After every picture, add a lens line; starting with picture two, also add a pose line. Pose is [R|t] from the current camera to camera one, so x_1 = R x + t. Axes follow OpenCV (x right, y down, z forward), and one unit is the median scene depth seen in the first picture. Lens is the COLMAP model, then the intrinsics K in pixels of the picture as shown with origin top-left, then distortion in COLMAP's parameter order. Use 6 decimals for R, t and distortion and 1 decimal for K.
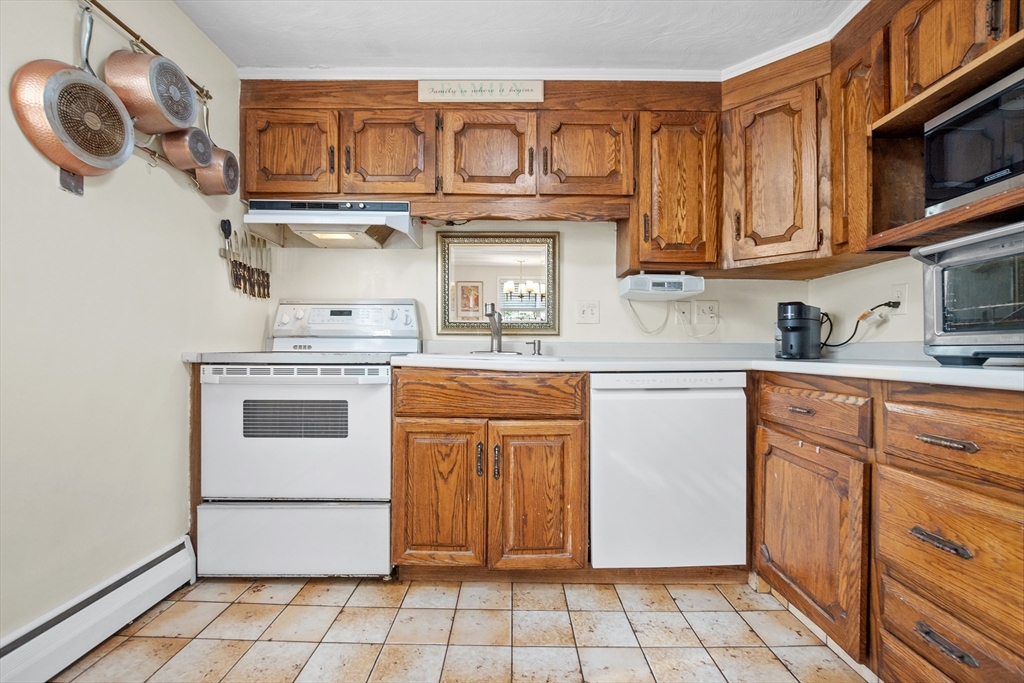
lens RADIAL K [[452.2, 0, 512.7], [0, 452.2, 343.8], [0, 0, 1]] dist [-0.020202, 0.004097]
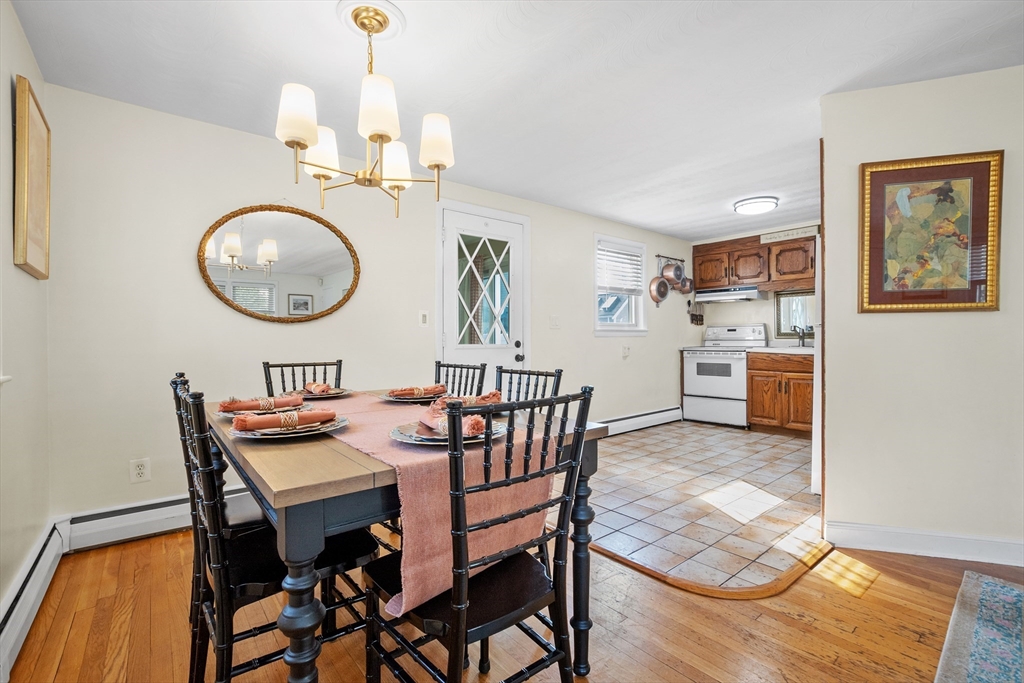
lens RADIAL K [[452.2, 0, 533.3], [0, 452.2, 347.6], [0, 0, 1]] dist [-0.020202, 0.004097]
pose [[0.665437, 0.001398, -0.746453, 0.929203], [0.017299, 0.999701, 0.017293, -0.046450], [0.746253, -0.024421, 0.665214, -1.827962]]
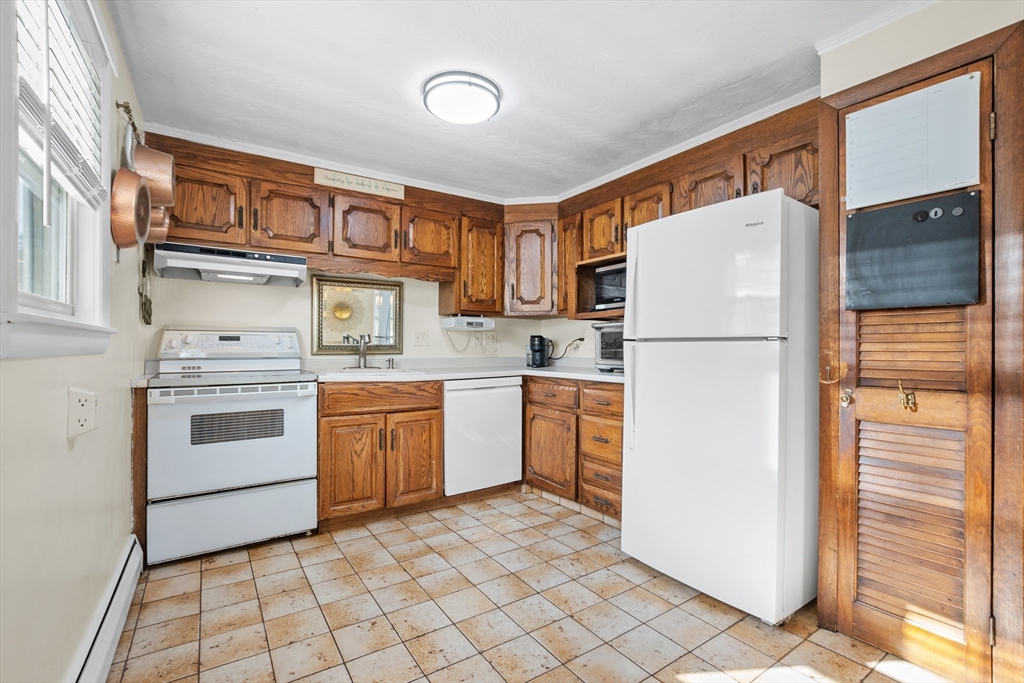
lens RADIAL K [[452.2, 0, 518.3], [0, 452.2, 345.3], [0, 0, 1]] dist [-0.020202, 0.004097]
pose [[0.823214, -0.002430, 0.567727, -0.553165], [-0.004182, 0.999938, 0.010345, -0.084824], [-0.567716, -0.010891, 0.823152, -0.531003]]
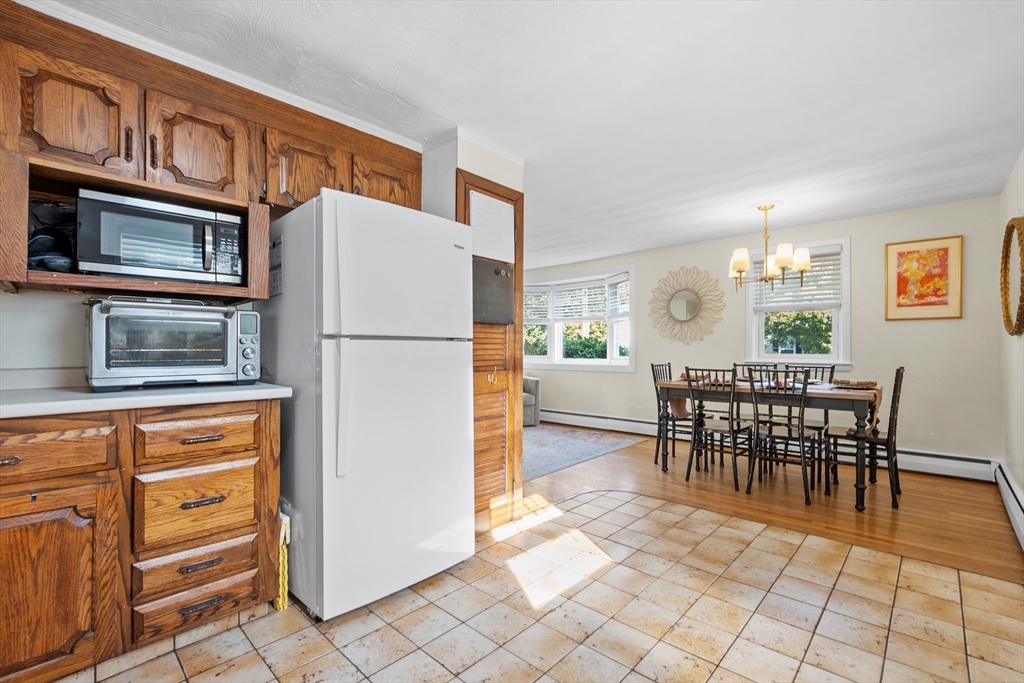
lens RADIAL K [[452.2, 0, 509.8], [0, 452.2, 346.3], [0, 0, 1]] dist [-0.020202, 0.004097]
pose [[-0.723193, -0.005812, 0.690622, -0.517041], [-0.015898, 0.999840, -0.008234, -0.064779], [-0.690463, -0.016934, -0.723169, 0.769561]]
